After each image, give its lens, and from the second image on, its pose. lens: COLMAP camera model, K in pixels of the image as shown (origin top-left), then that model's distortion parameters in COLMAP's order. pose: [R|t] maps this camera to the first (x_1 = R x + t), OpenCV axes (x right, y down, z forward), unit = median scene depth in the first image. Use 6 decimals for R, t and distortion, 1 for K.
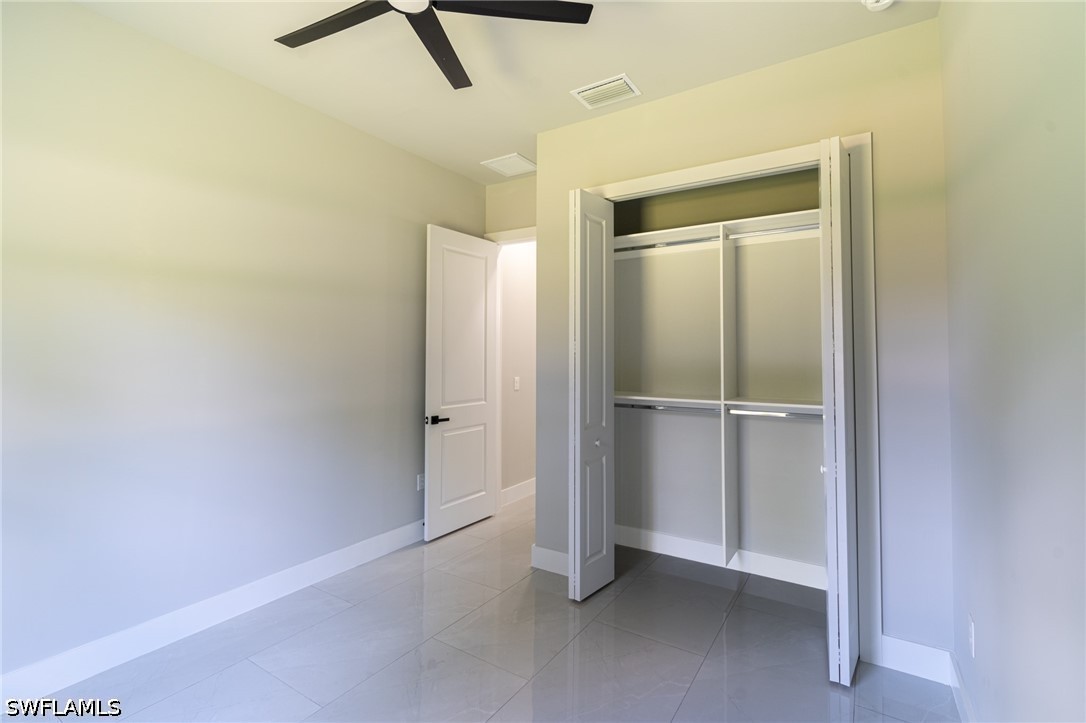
lens RADIAL K [[514.1, 0, 549.7], [0, 514.1, 330.1], [0, 0, 1]] dist [-0.001437, 0.000622]
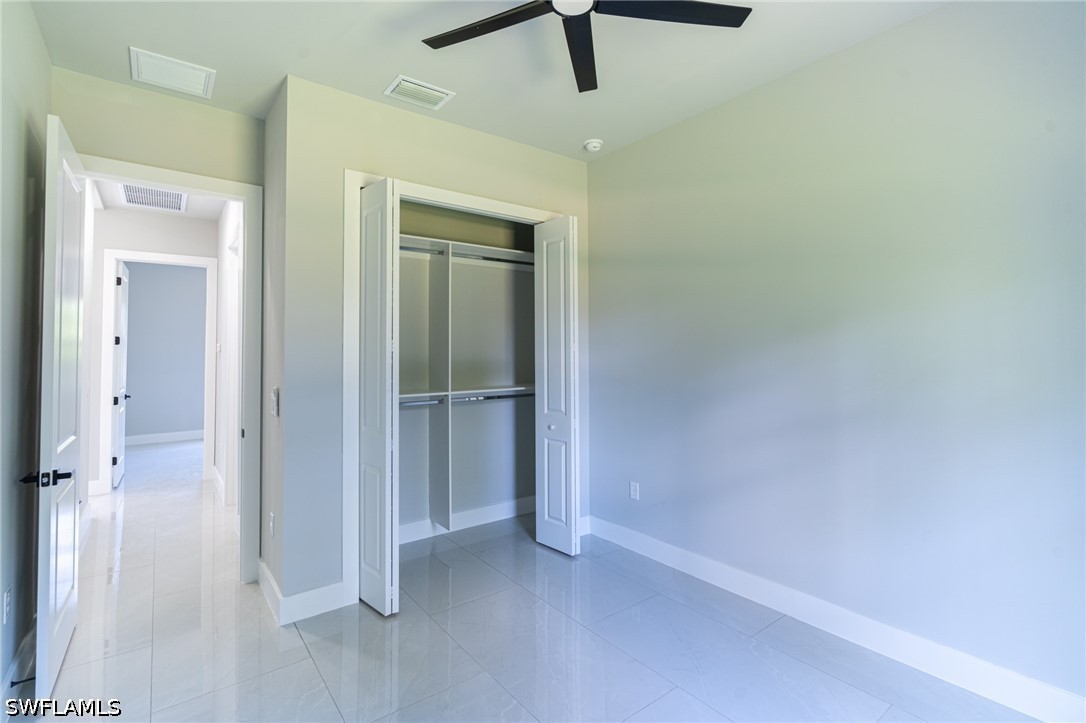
lens RADIAL K [[502.2, 0, 543.6], [0, 502.2, 337.0], [0, 0, 1]] dist [-0.003356, 0.000744]
pose [[0.331928, 0.023342, 0.943016, -0.679440], [-0.032868, 0.999373, -0.013168, 0.019272], [-0.942732, -0.026624, 0.332487, 0.412183]]
